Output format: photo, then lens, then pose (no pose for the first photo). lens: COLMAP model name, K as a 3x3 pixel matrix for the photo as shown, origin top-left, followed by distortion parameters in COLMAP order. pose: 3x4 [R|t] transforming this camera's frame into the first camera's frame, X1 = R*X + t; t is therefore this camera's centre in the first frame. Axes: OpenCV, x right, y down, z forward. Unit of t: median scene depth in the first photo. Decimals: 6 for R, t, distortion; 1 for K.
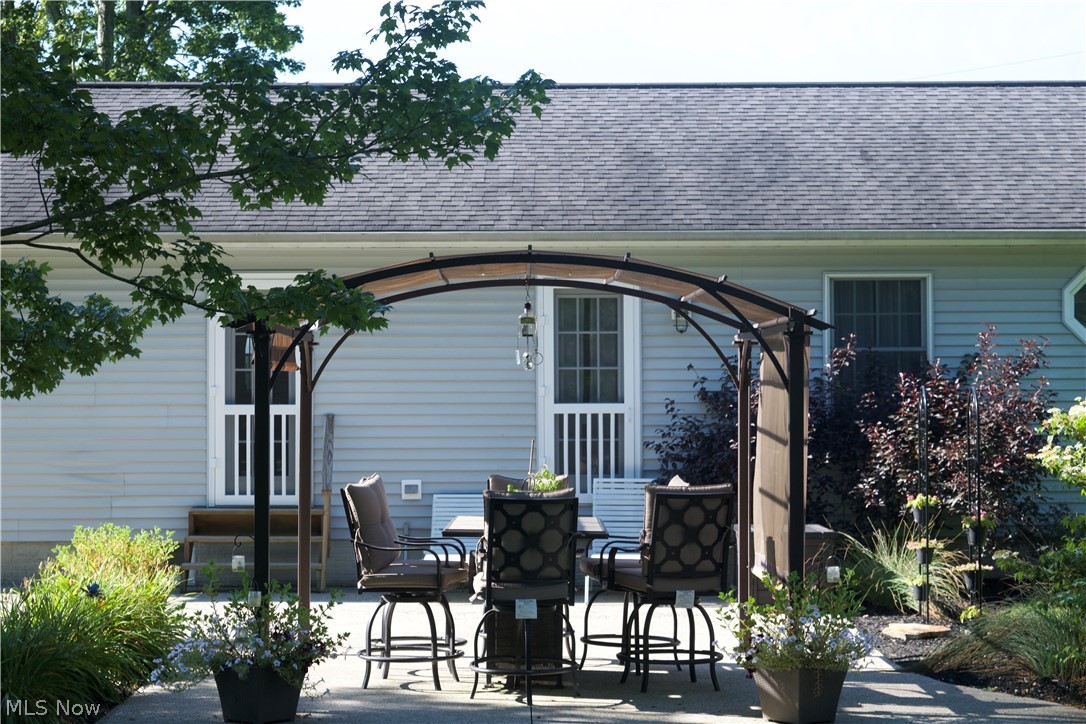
lens RADIAL K [[2556.3, 0, 543.0], [0, 2556.3, 362.0], [0, 0, 1]] dist [-0.050229, -0.295036]
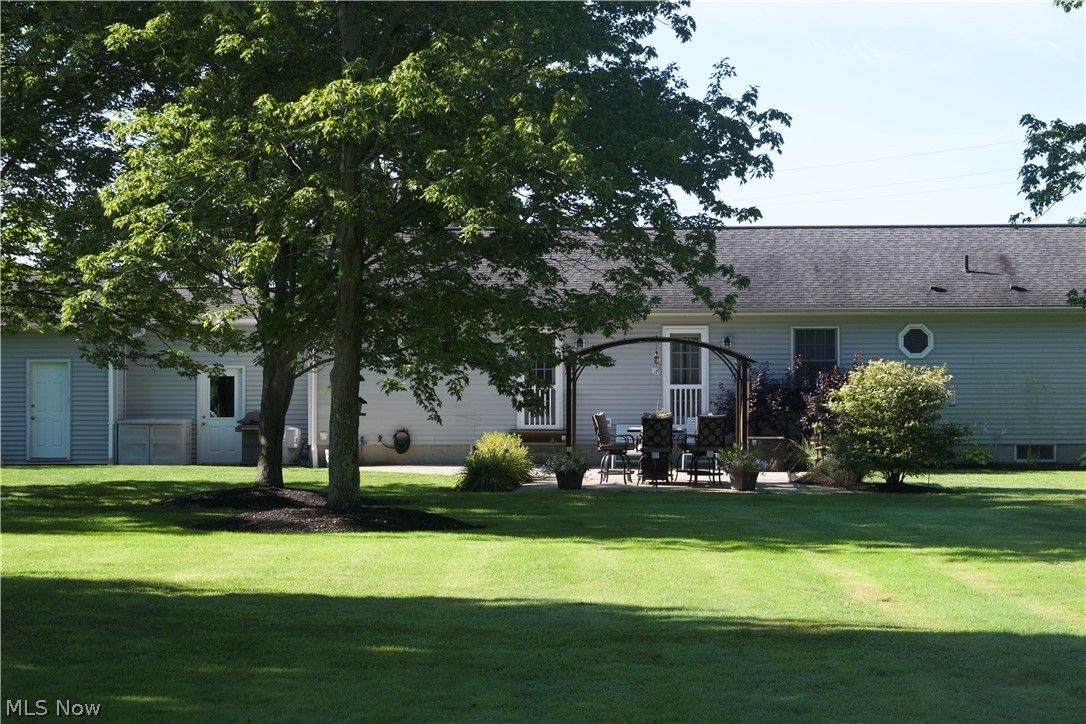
lens RADIAL K [[2556.3, 0, 543.0], [0, 2556.3, 362.0], [0, 0, 1]] dist [-0.050229, -0.295036]
pose [[0.998427, 0.001142, -0.056059, 0.018664], [-0.000411, 0.999915, 0.013045, -0.032978], [0.056069, -0.013001, 0.998342, -1.259842]]
